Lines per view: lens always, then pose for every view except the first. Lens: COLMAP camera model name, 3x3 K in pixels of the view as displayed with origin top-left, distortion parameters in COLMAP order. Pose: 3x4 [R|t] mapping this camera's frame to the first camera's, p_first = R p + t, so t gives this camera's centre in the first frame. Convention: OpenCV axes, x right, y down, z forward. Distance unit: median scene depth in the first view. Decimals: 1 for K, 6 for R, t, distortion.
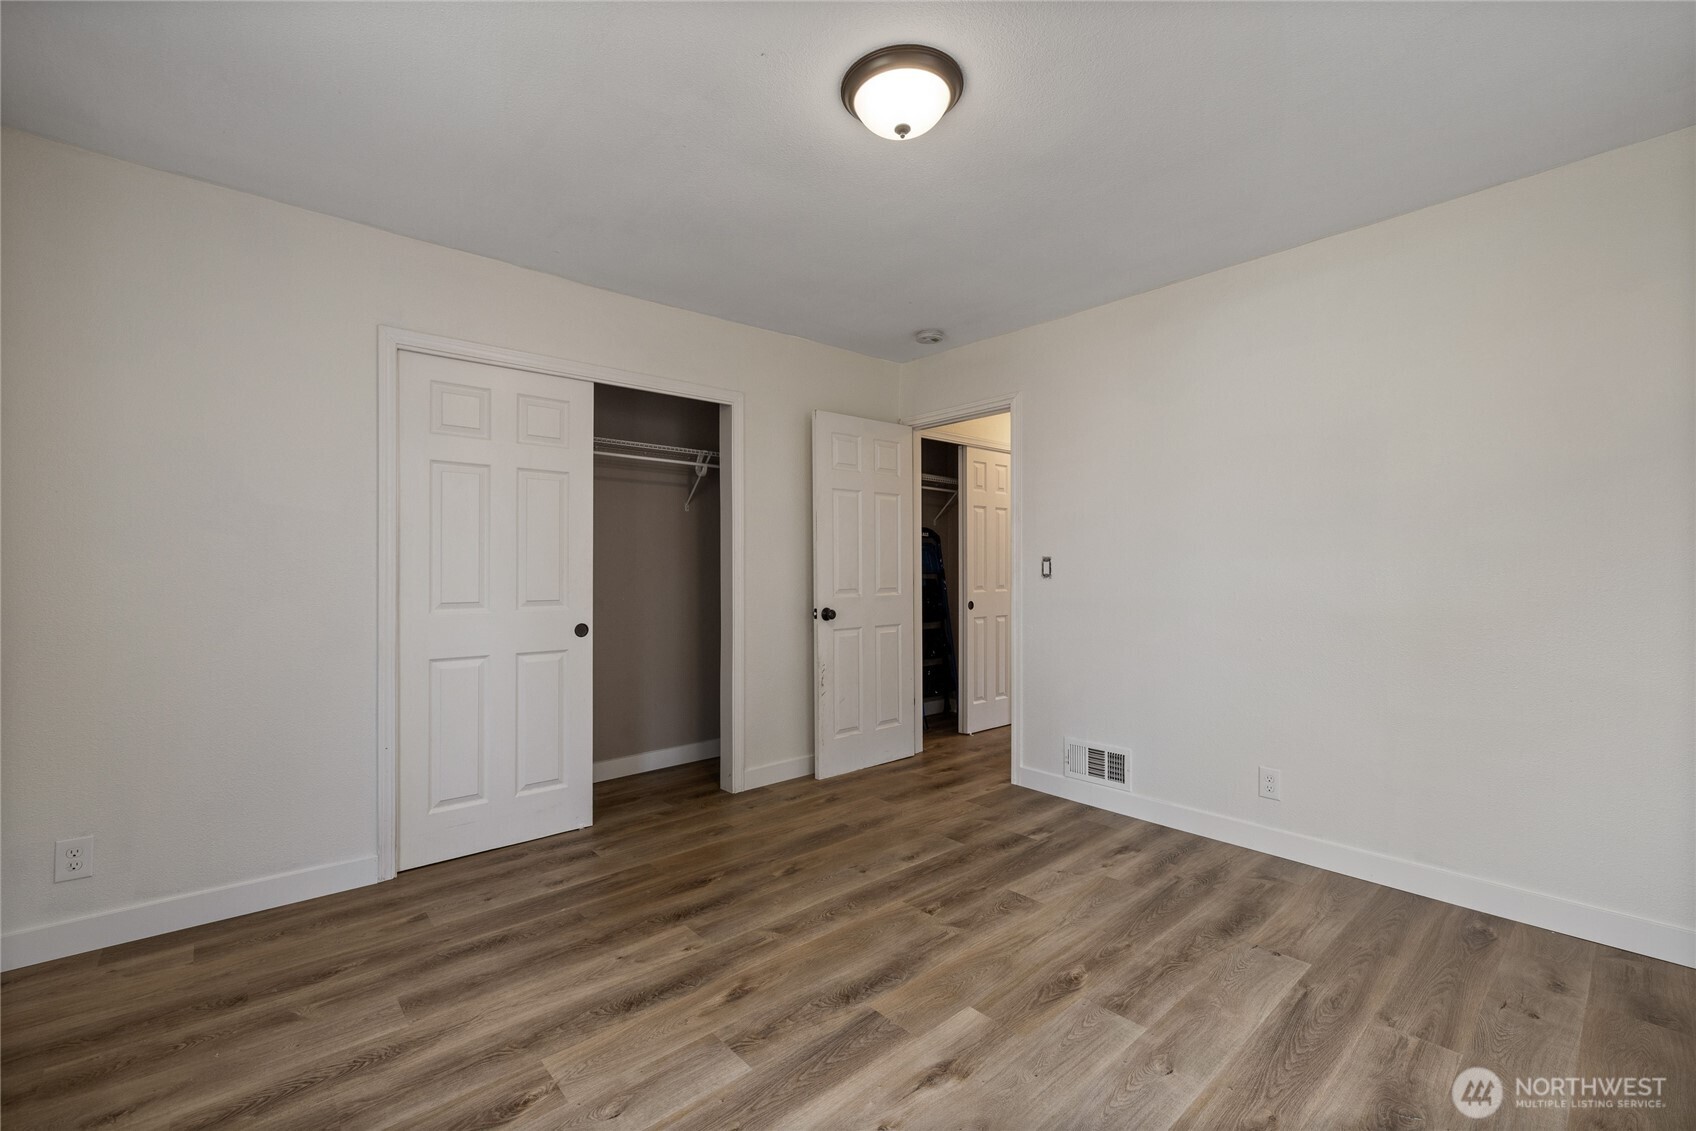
lens RADIAL K [[714.5, 0, 844.3], [0, 714.5, 575.9], [0, 0, 1]] dist [-0.000813, 0.000123]
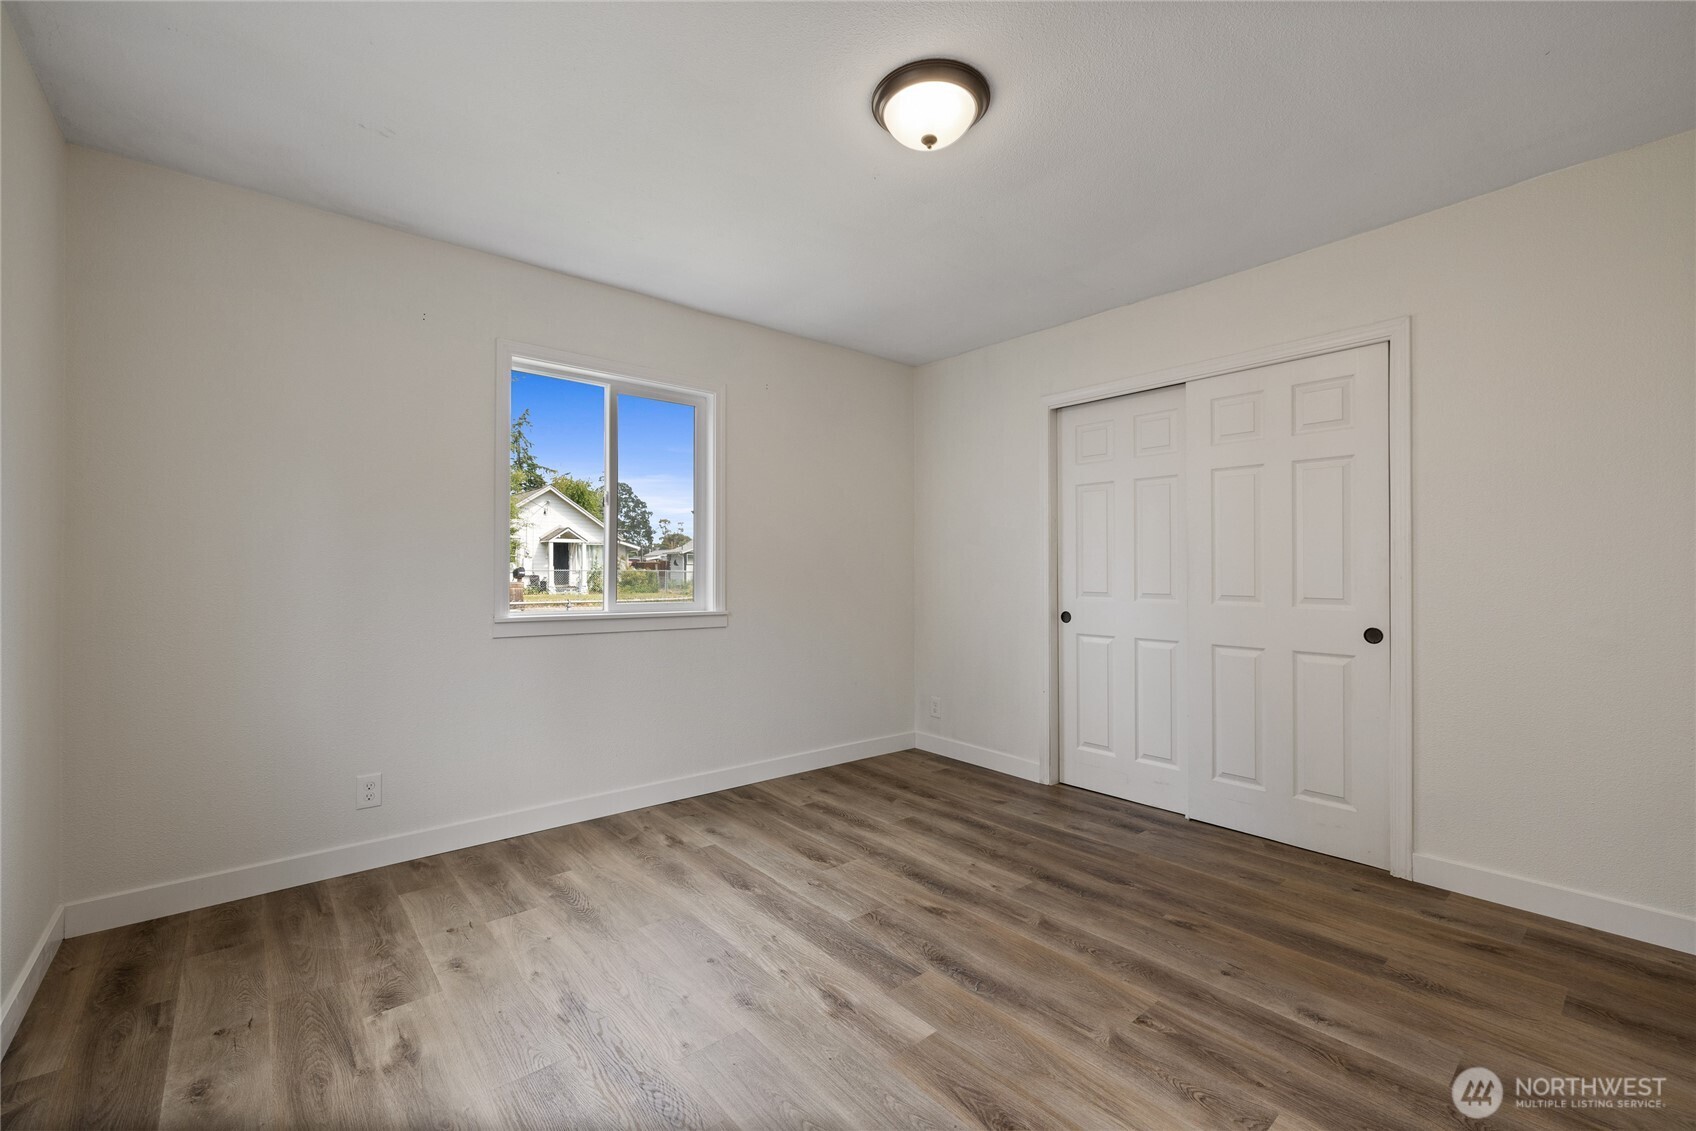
lens RADIAL K [[714.5, 0, 856.9], [0, 714.5, 560.9], [0, 0, 1]] dist [-0.000813, 0.000123]
pose [[-0.009741, -0.004306, -0.999943, 0.909966], [-0.005171, 0.999978, -0.004256, -0.014576], [0.999939, 0.005129, -0.009763, 0.723432]]
